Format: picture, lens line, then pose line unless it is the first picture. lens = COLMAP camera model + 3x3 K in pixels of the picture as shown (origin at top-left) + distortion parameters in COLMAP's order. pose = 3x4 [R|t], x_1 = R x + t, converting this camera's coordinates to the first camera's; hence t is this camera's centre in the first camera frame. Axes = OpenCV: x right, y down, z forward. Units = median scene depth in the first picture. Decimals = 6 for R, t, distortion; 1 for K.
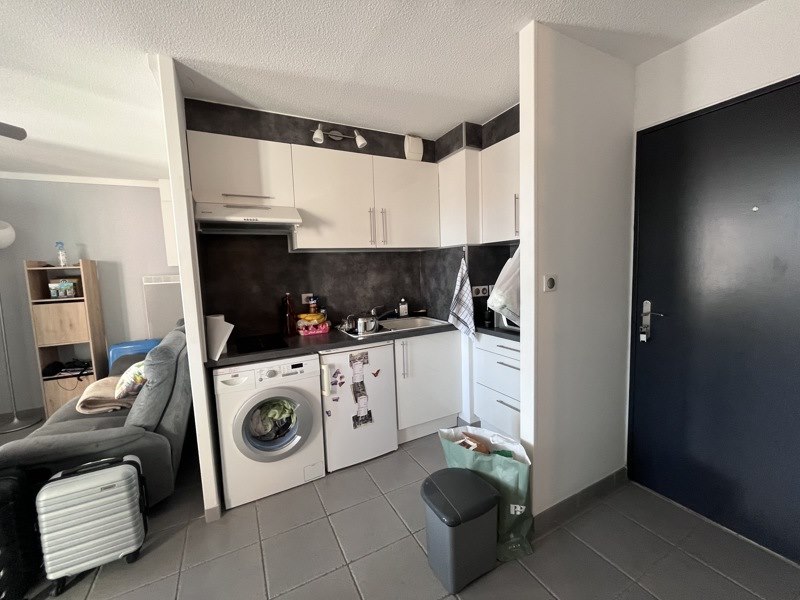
lens RADIAL K [[326.1, 0, 398.2], [0, 326.1, 298.3], [0, 0, 1]] dist [-0.002238, -0.000273]
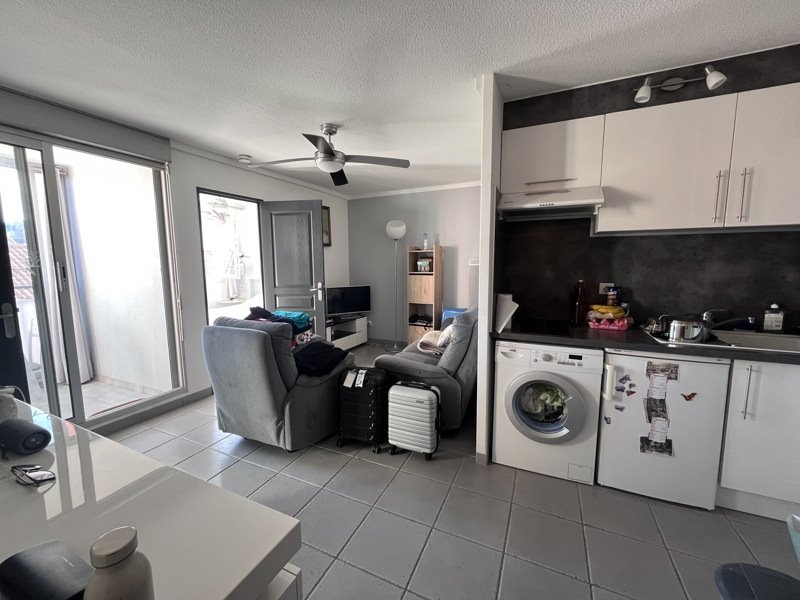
lens RADIAL K [[326.1, 0, 395.8], [0, 326.1, 298.1], [0, 0, 1]] dist [-0.002238, -0.000273]
pose [[0.607091, 0.122700, -0.785102, 0.081148], [-0.090697, 0.992249, 0.084942, 0.003959], [0.789440, 0.019639, 0.613514, 0.006007]]
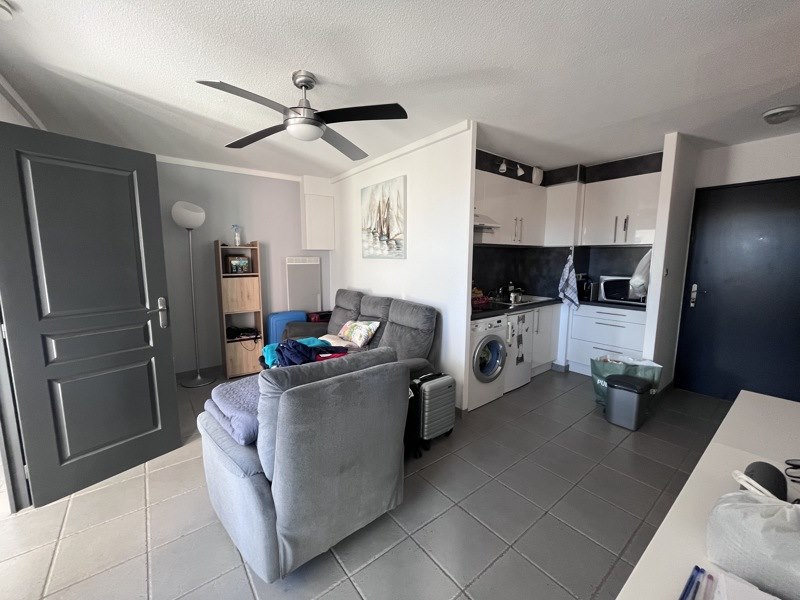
lens RADIAL K [[326.1, 0, 399.9], [0, 326.1, 297.4], [0, 0, 1]] dist [-0.002238, -0.000273]
pose [[0.981855, 0.018872, 0.188690, -0.913411], [-0.023902, 0.999416, 0.024419, 0.058810], [-0.188119, -0.028486, 0.981733, -0.353036]]
